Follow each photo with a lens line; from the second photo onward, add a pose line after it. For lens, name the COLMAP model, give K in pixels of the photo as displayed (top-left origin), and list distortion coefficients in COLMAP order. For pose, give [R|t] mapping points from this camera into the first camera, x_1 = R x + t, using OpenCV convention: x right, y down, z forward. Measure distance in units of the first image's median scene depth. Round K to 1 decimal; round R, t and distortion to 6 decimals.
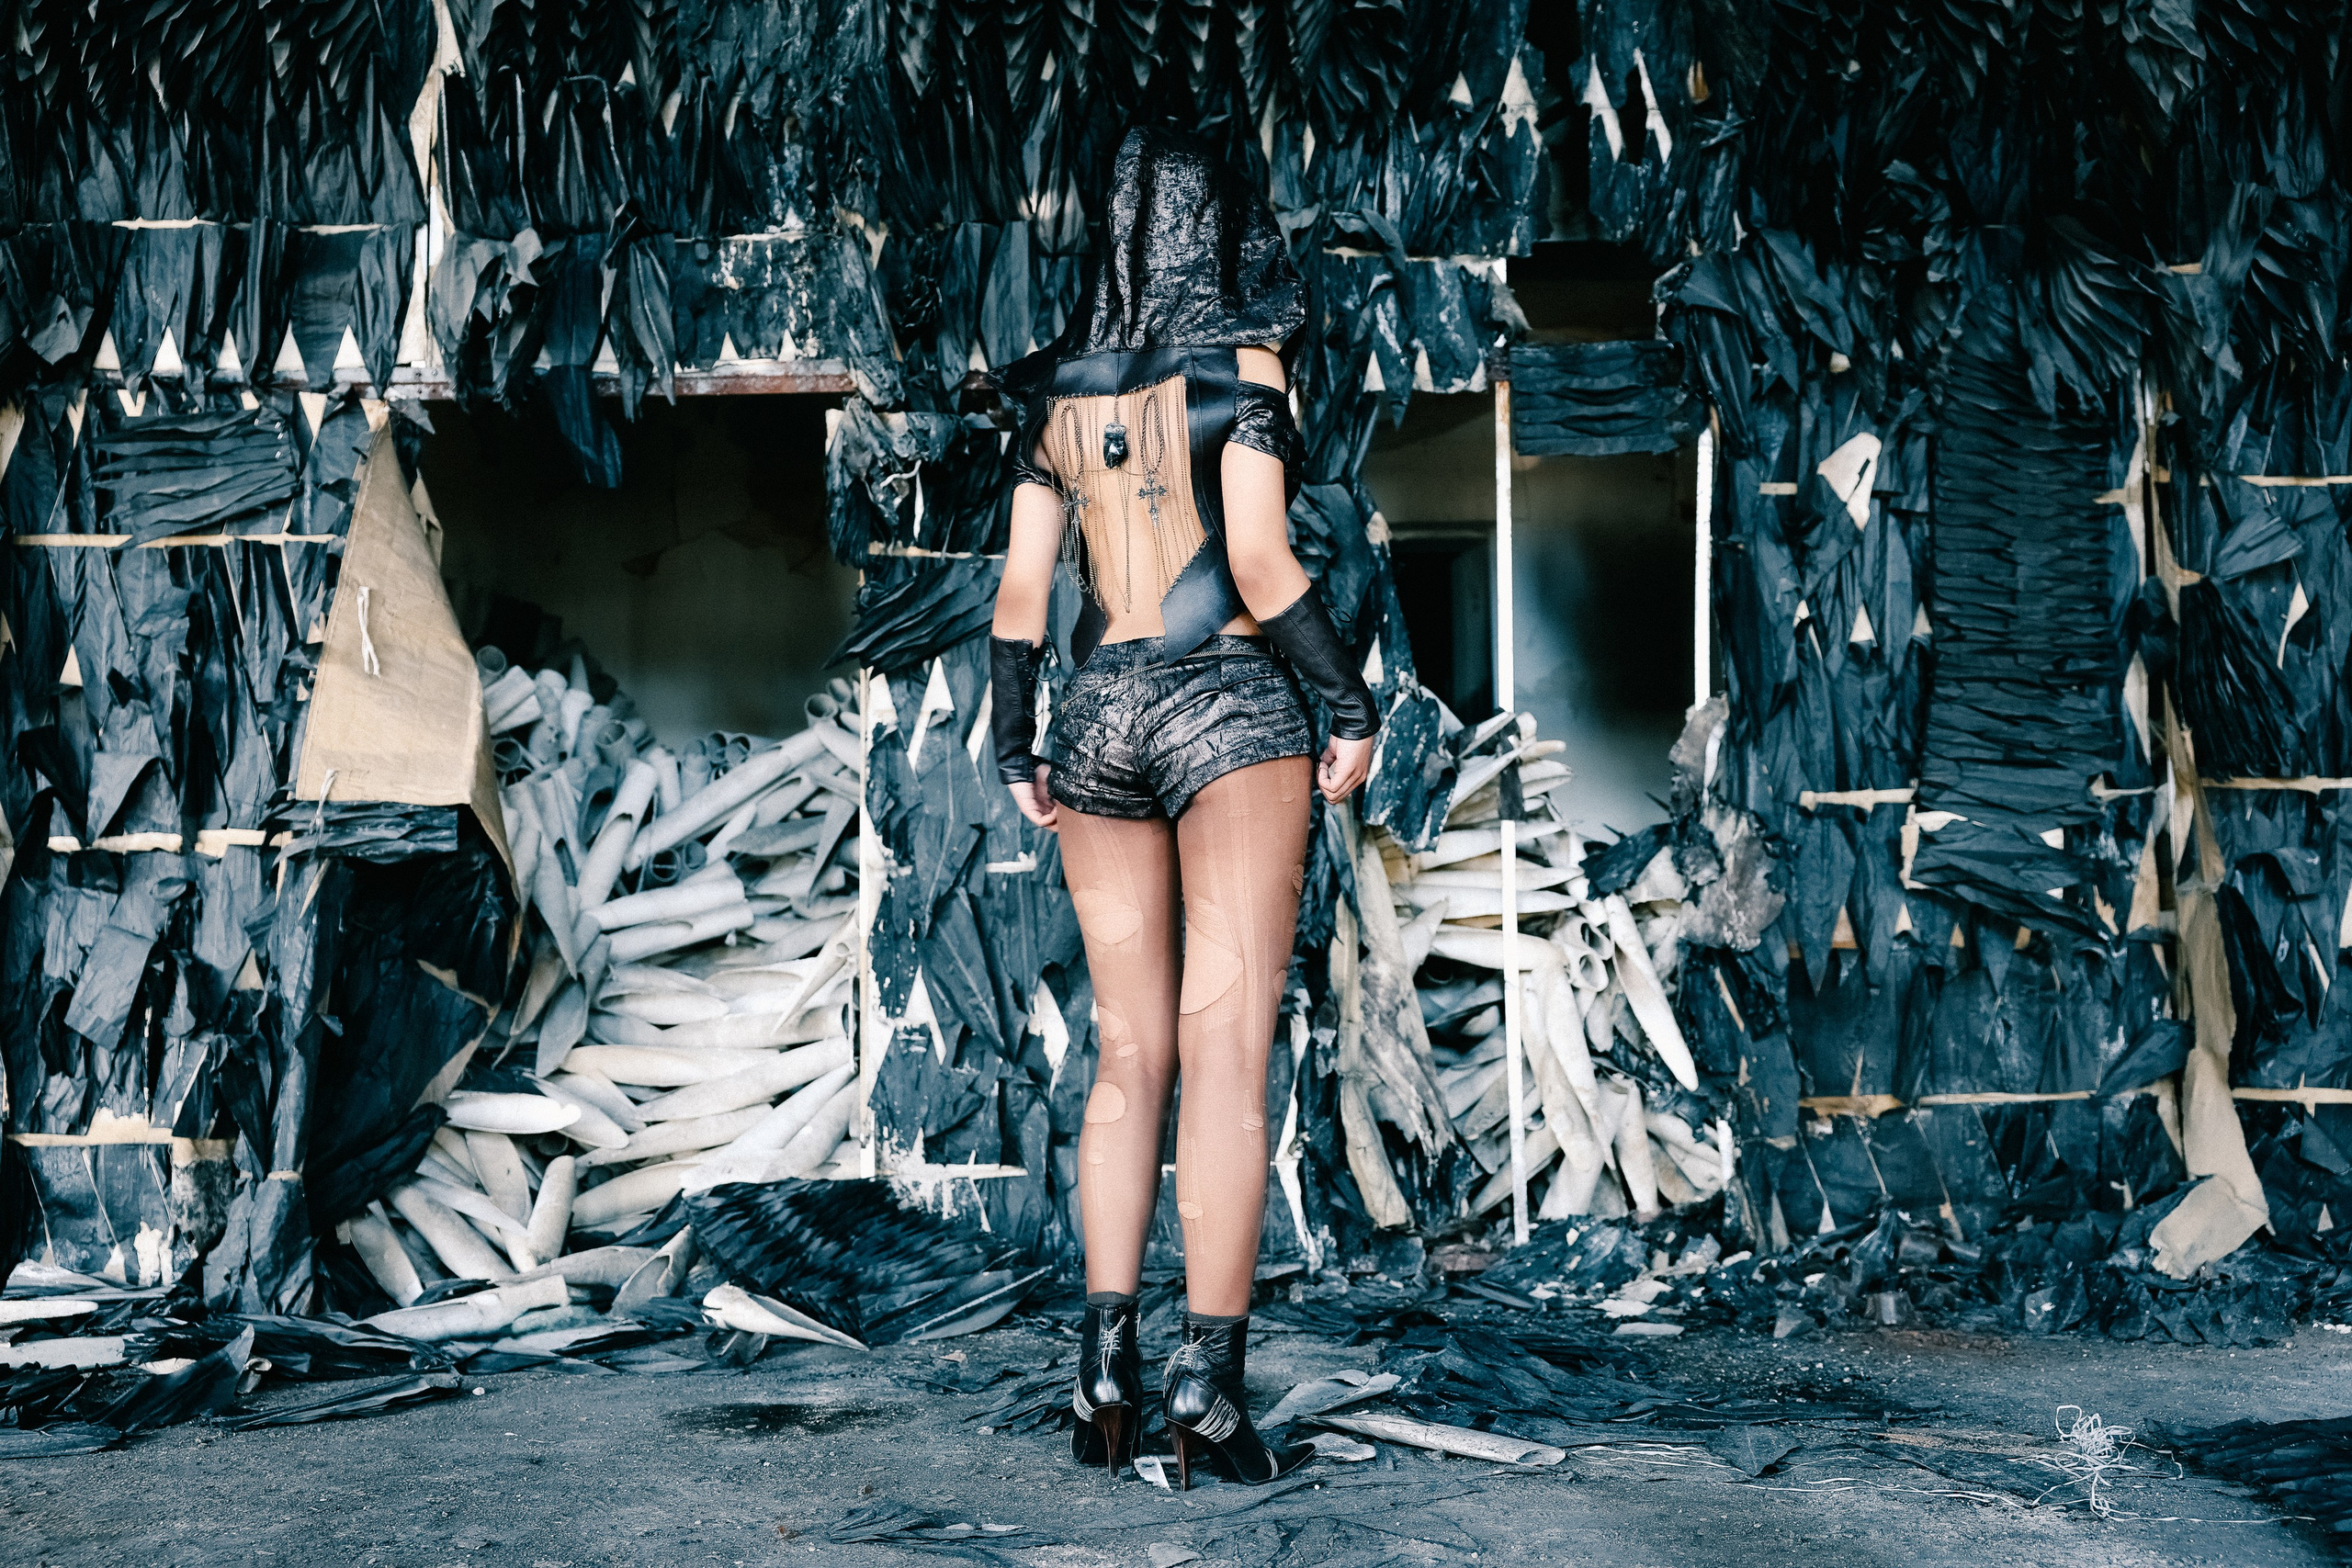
lens RADIAL K [[2217.3, 0, 1039.0], [0, 2217.3, 757.1], [0, 0, 1]] dist [0.021347, 0.000000]
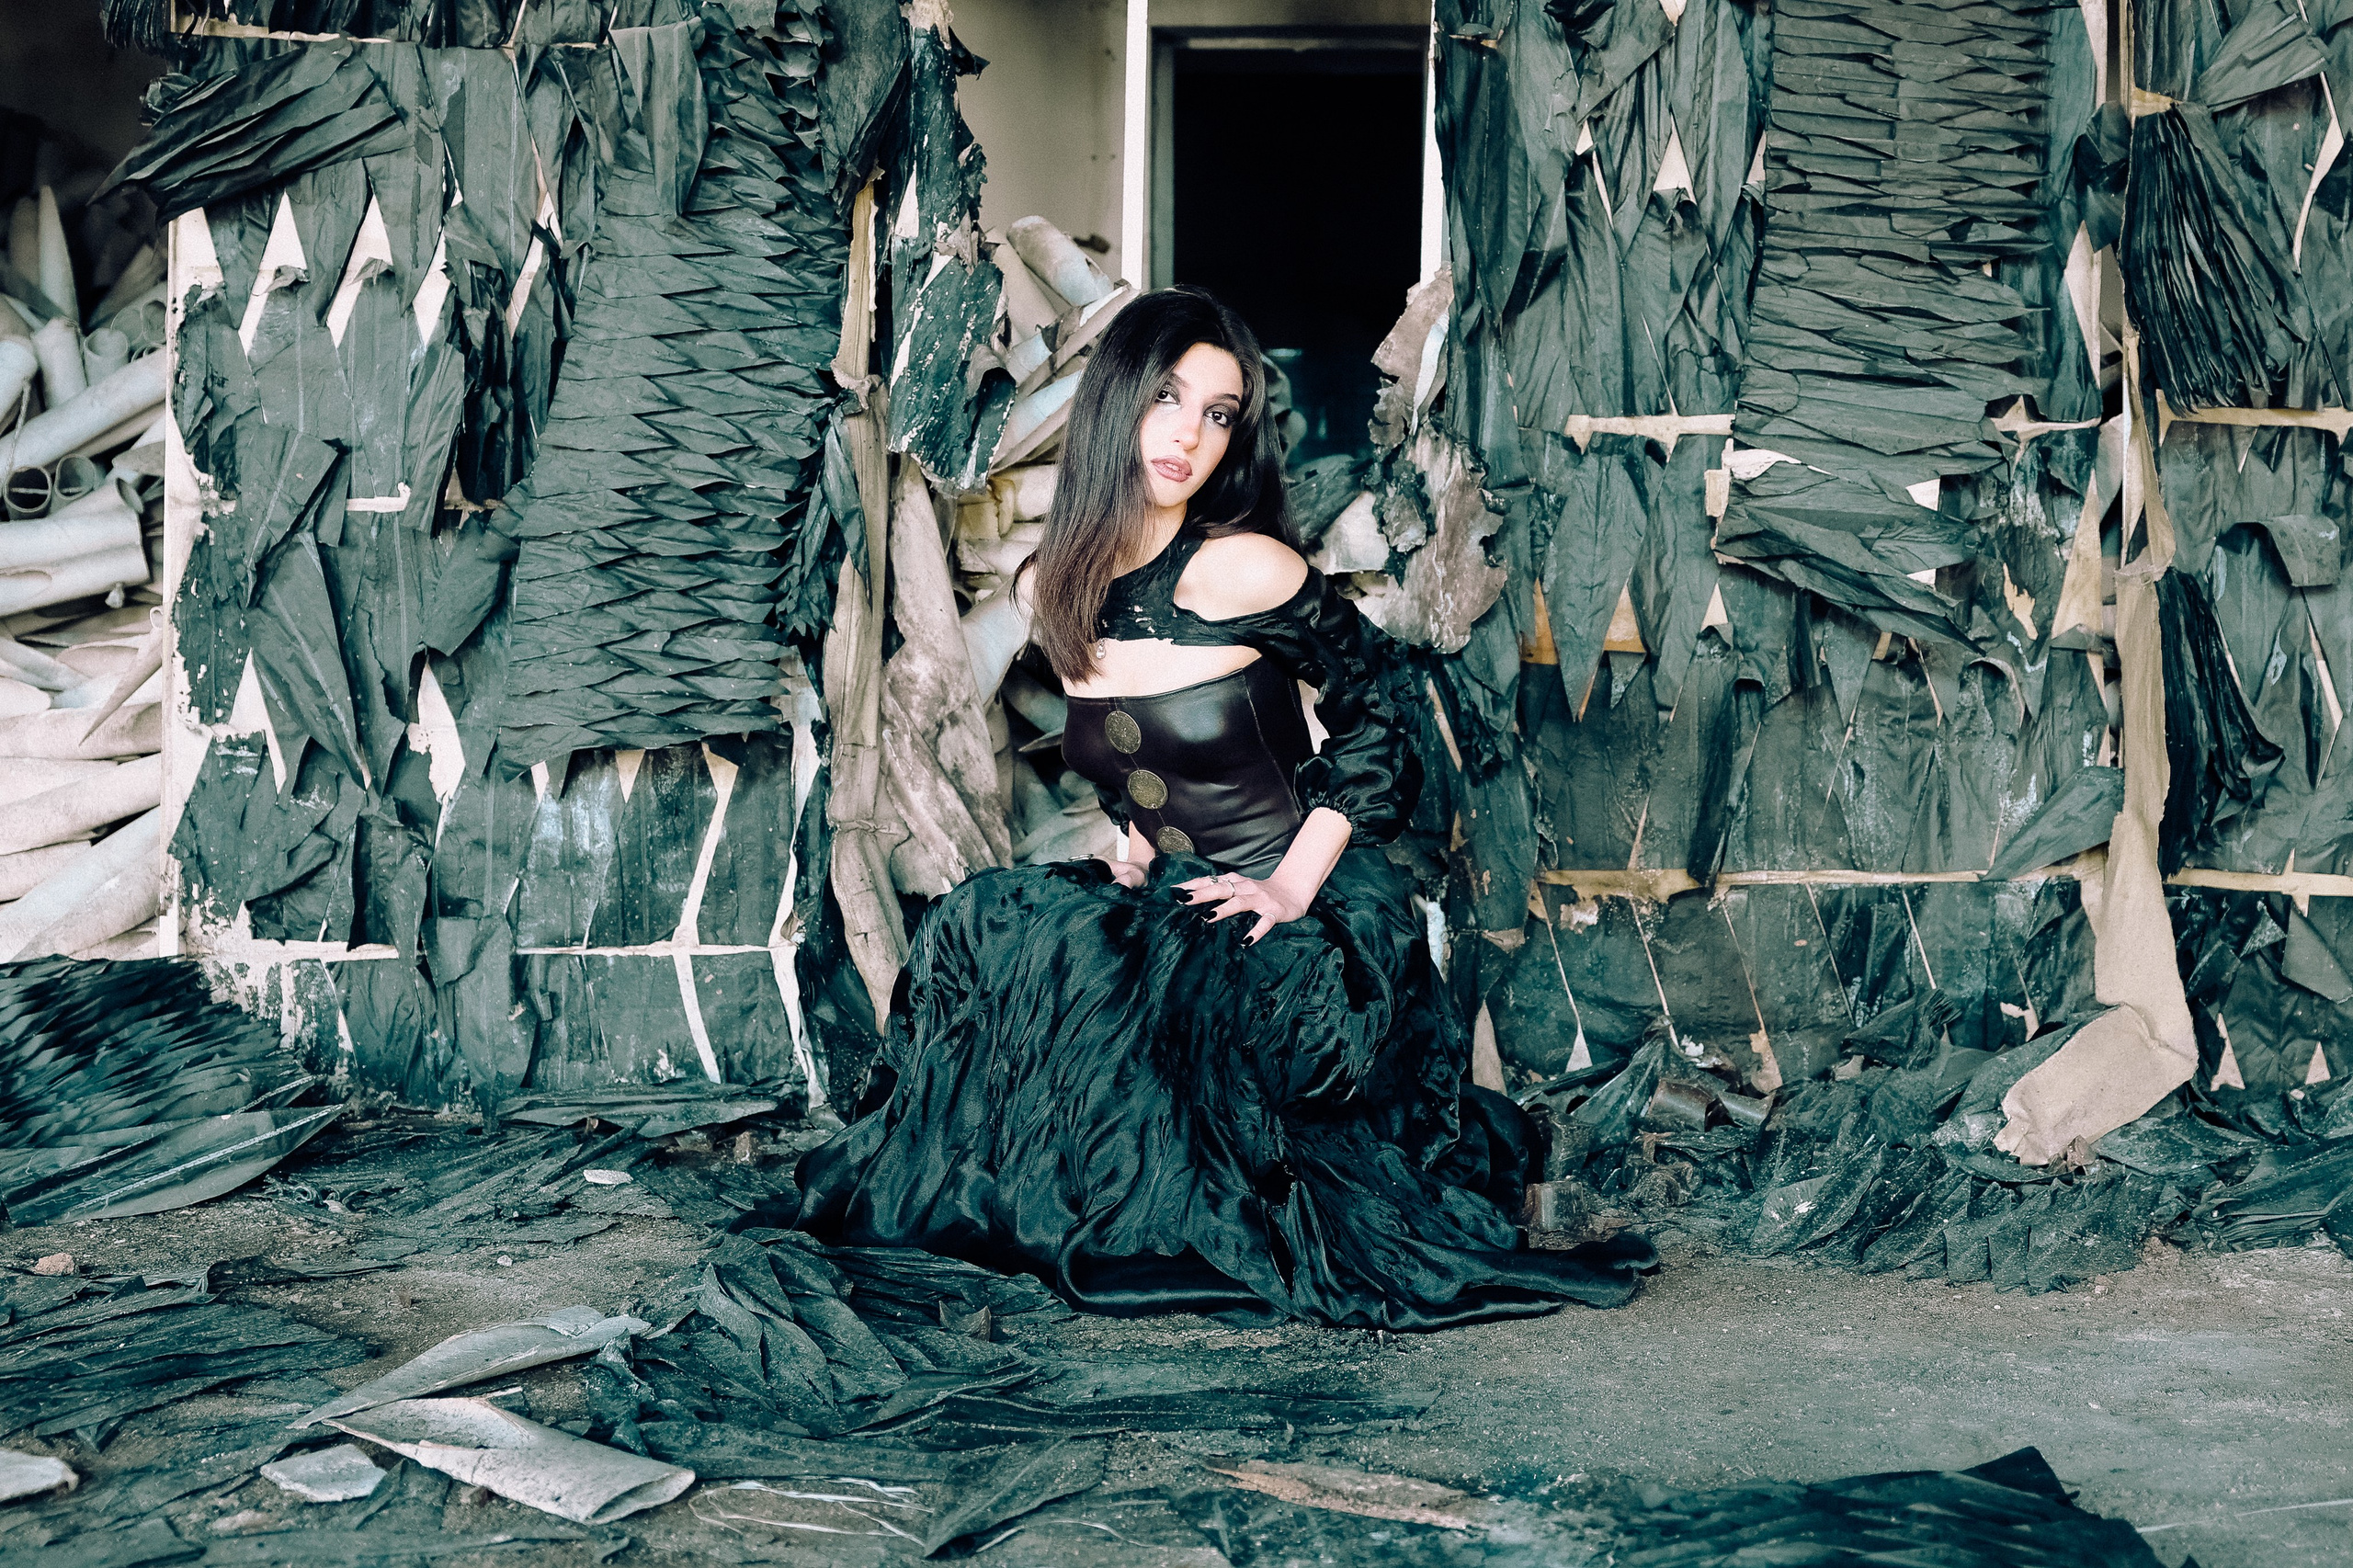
lens RADIAL K [[2763.5, 0, 1155.5], [0, 2763.5, 507.3], [0, 0, 1]] dist [0.010310, 0.000000]
pose [[0.999558, 0.020636, -0.021402, 0.239395], [-0.019448, 0.998336, 0.054287, 0.000519], [0.022487, -0.053847, 0.998296, 0.169688]]
